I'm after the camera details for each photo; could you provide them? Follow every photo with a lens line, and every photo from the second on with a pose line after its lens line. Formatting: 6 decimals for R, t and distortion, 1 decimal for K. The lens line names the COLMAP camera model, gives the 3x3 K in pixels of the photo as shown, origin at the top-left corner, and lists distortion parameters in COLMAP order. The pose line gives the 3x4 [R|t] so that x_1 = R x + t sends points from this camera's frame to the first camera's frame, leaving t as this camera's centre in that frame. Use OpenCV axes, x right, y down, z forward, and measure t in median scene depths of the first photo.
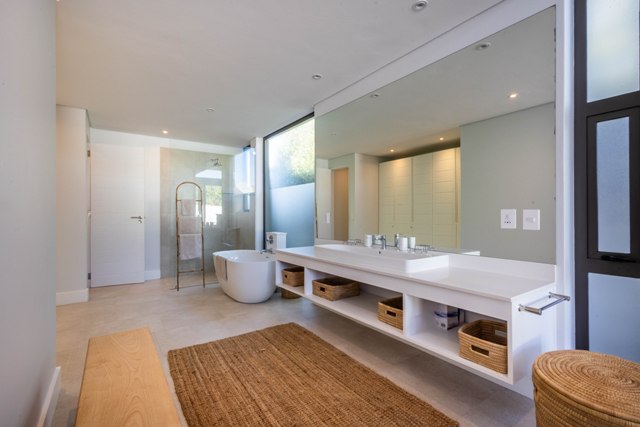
lens RADIAL K [[296.0, 0, 316.9], [0, 296.0, 214.2], [0, 0, 1]] dist [0.011865, -0.001257]
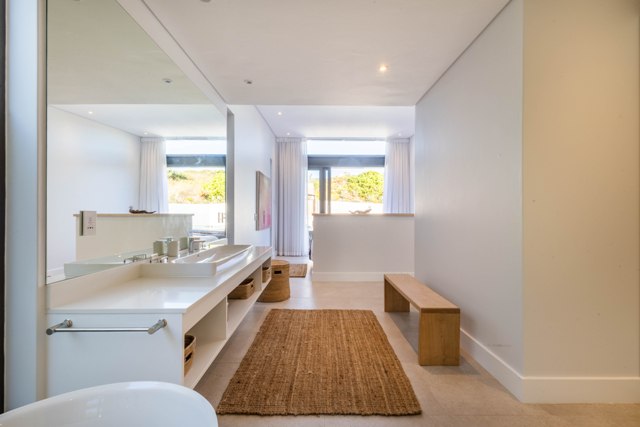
lens RADIAL K [[296.0, 0, 319.4], [0, 296.0, 212.4], [0, 0, 1]] dist [0.011865, -0.001257]
pose [[-0.825891, 0.002376, 0.563825, -0.342971], [0.002009, 0.999997, -0.001272, -0.004209], [-0.563826, 0.000082, -0.825894, 0.844130]]
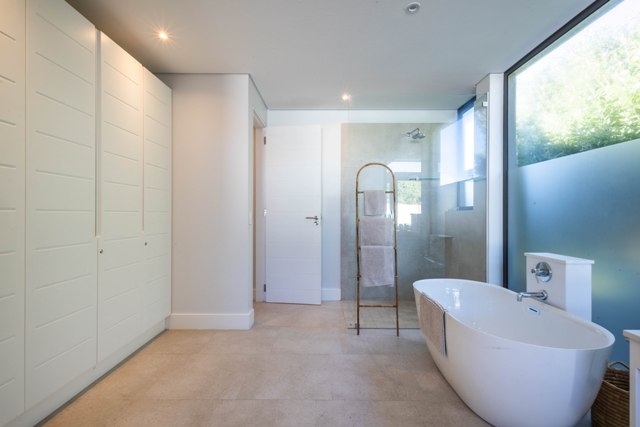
lens RADIAL K [[296.0, 0, 318.3], [0, 296.0, 213.9], [0, 0, 1]] dist [0.011865, -0.001257]
pose [[0.814827, 0.004704, -0.579685, -0.153870], [-0.004893, 0.999987, 0.001237, -0.000099], [0.579683, 0.001828, 0.814840, 0.391156]]
